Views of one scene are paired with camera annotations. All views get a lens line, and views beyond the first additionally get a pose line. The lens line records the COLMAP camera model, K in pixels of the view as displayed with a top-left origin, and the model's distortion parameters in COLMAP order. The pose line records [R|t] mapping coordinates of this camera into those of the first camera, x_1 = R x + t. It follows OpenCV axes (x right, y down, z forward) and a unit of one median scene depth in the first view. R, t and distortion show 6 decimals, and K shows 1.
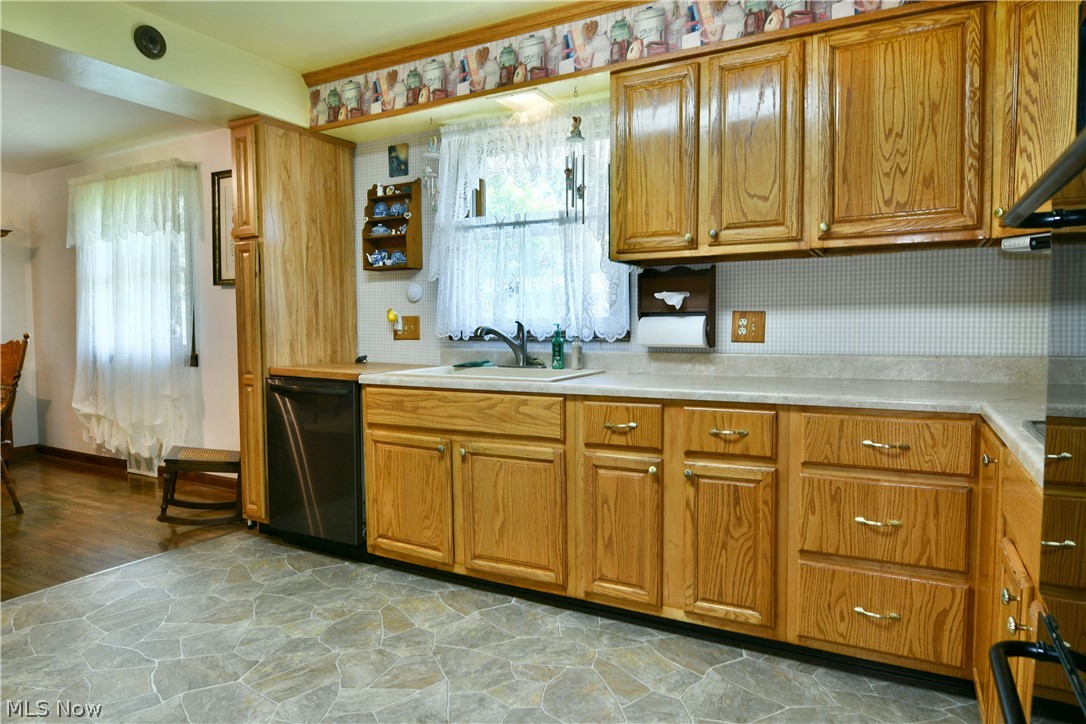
lens RADIAL K [[670.4, 0, 542.0], [0, 670.4, 378.0], [0, 0, 1]] dist [-0.014655, -0.002926]
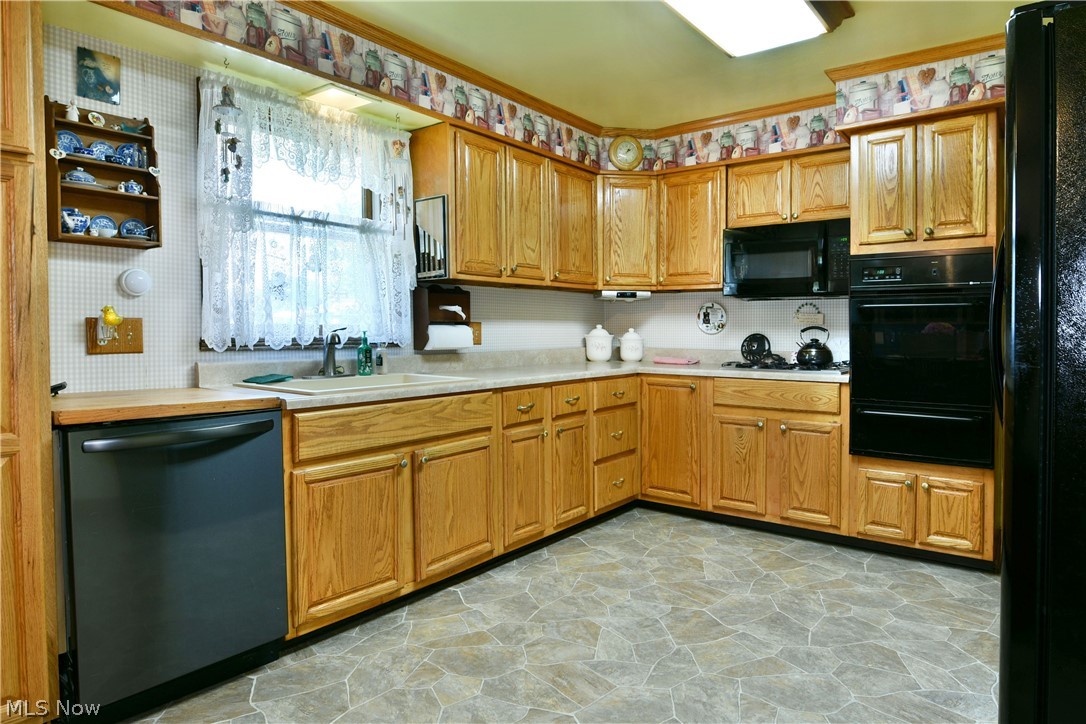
lens RADIAL K [[655.7, 0, 544.0], [0, 655.7, 358.1], [0, 0, 1]] dist [-0.010206, -0.006647]
pose [[0.152284, -0.036474, 0.987664, -1.049603], [0.078485, 0.996609, 0.024703, -0.049571], [-0.985216, 0.073755, 0.154630, 0.676483]]
